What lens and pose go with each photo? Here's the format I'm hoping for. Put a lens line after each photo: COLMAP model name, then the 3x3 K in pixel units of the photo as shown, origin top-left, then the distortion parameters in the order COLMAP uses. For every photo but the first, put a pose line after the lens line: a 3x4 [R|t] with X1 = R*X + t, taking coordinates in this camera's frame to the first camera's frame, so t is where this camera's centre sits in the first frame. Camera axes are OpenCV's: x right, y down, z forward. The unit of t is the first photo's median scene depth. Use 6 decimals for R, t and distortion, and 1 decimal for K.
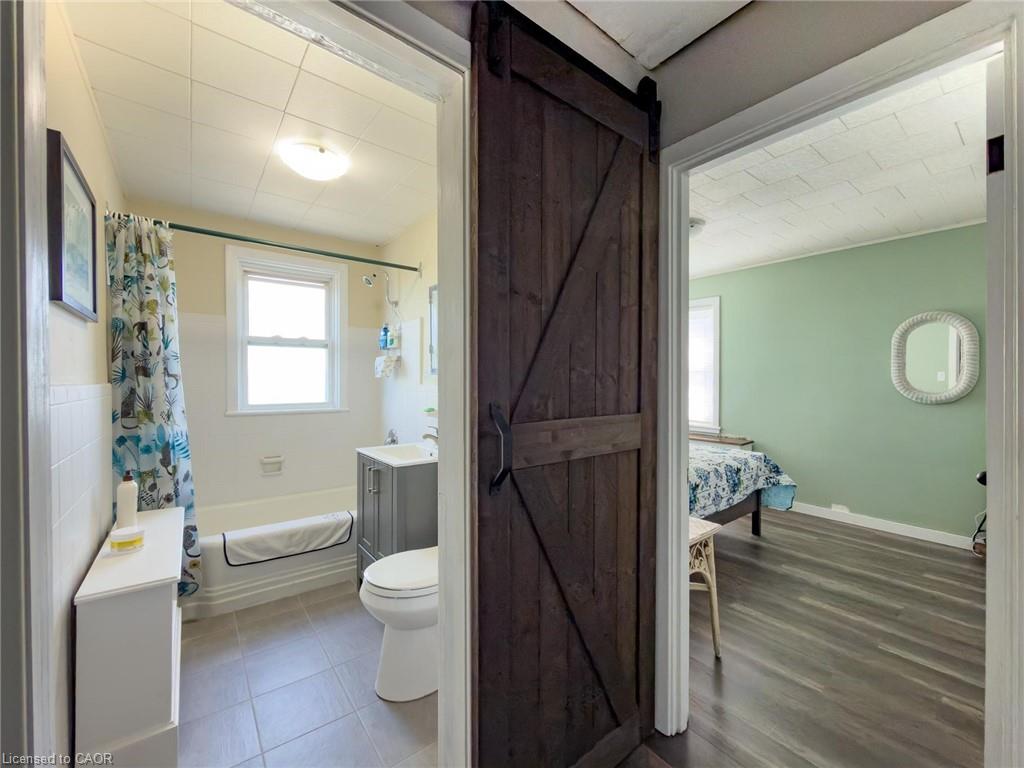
lens RADIAL K [[419.6, 0, 506.8], [0, 419.6, 385.3], [0, 0, 1]] dist [-0.000950, -0.000097]
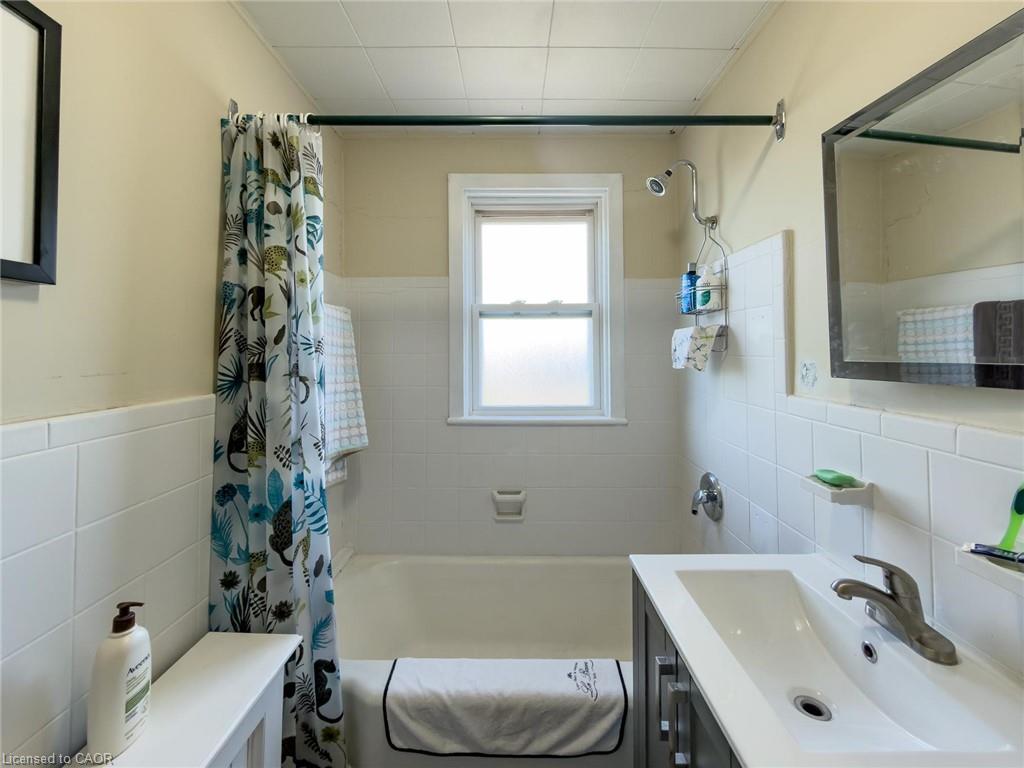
lens RADIAL K [[435.7, 0, 509.8], [0, 435.7, 336.4], [0, 0, 1]] dist [-0.000329, 0.000081]
pose [[0.790883, -0.022318, -0.611560, -0.227880], [-0.003183, 0.999171, -0.040580, -0.057783], [0.611958, 0.034040, 0.790157, 0.719672]]
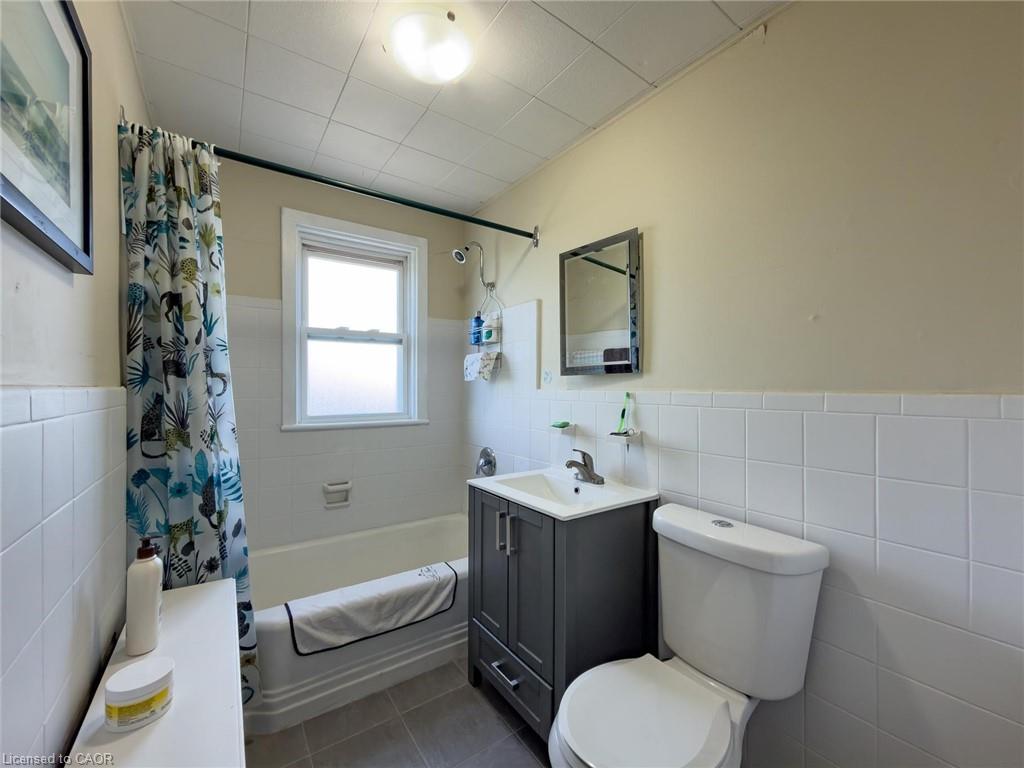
lens RADIAL K [[418.0, 0, 512.1], [0, 418.0, 387.6], [0, 0, 1]] dist [-0.000755, 0.000256]
pose [[0.999130, -0.001994, -0.041655, -0.313540], [0.001563, 0.999945, -0.010383, 0.003629], [0.041673, 0.010309, 0.999078, 0.369594]]
